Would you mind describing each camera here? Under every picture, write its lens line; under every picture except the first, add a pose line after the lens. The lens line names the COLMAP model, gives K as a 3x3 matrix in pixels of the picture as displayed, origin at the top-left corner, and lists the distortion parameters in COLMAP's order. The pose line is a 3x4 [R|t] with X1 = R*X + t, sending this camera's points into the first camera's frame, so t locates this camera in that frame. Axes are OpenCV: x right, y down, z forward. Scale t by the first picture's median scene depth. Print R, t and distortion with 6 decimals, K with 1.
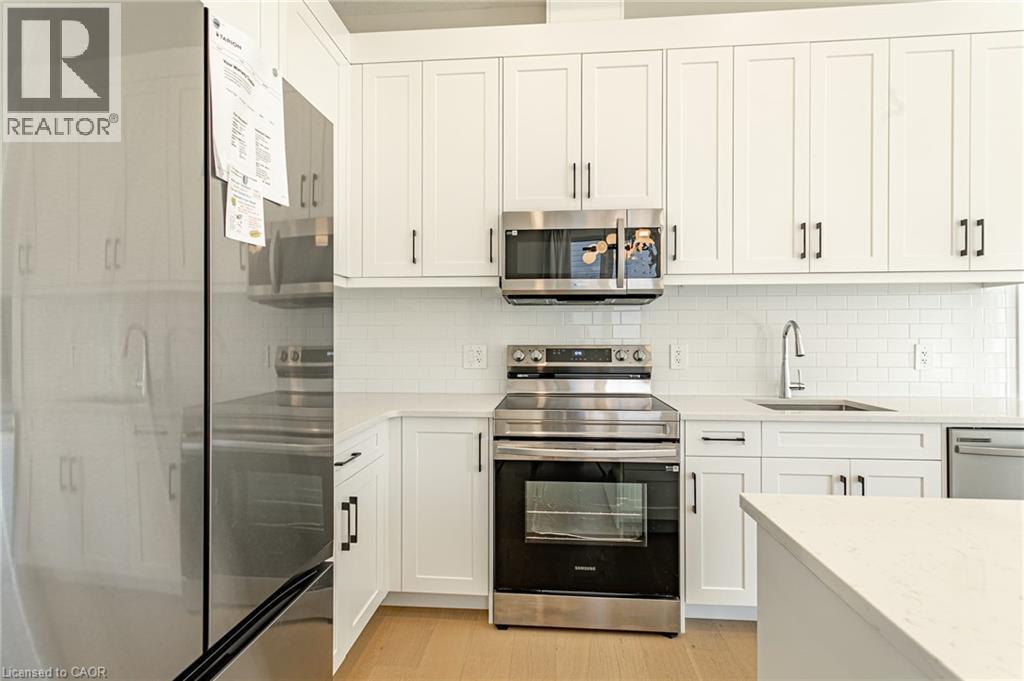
lens RADIAL K [[494.3, 0, 512.9], [0, 494.3, 344.4], [0, 0, 1]] dist [-0.000289, 0.000939]
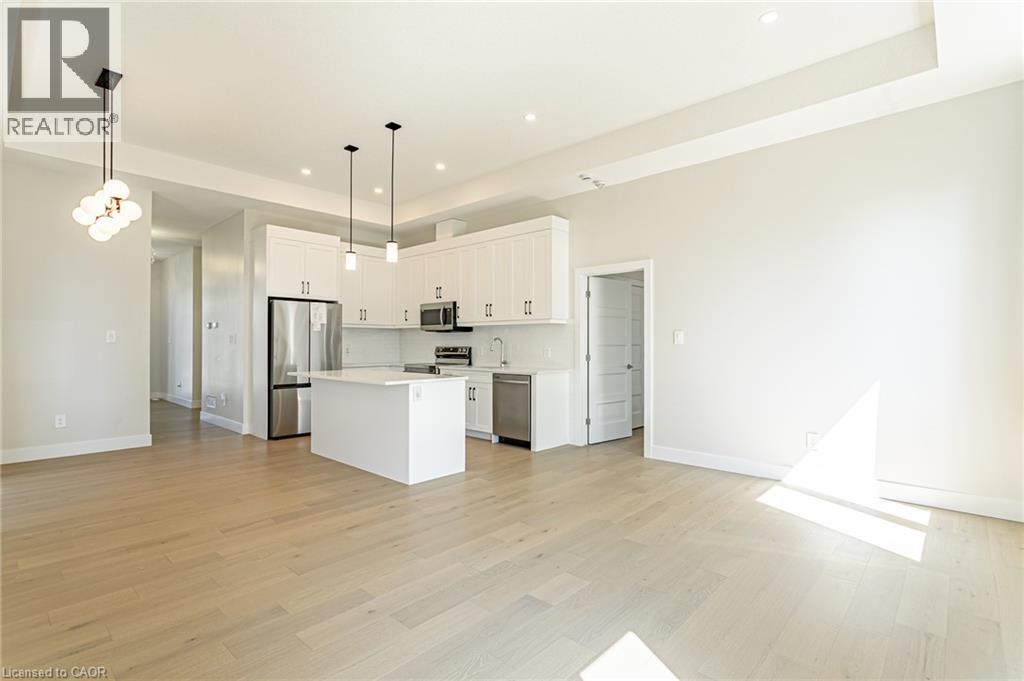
lens RADIAL K [[494.3, 0, 512.9], [0, 494.3, 344.4], [0, 0, 1]] dist [-0.000289, 0.000939]
pose [[0.787970, 0.001447, -0.615711, 2.392132], [-0.007409, 0.999947, -0.007132, 0.007441], [0.615668, 0.010182, 0.787939, -1.132020]]
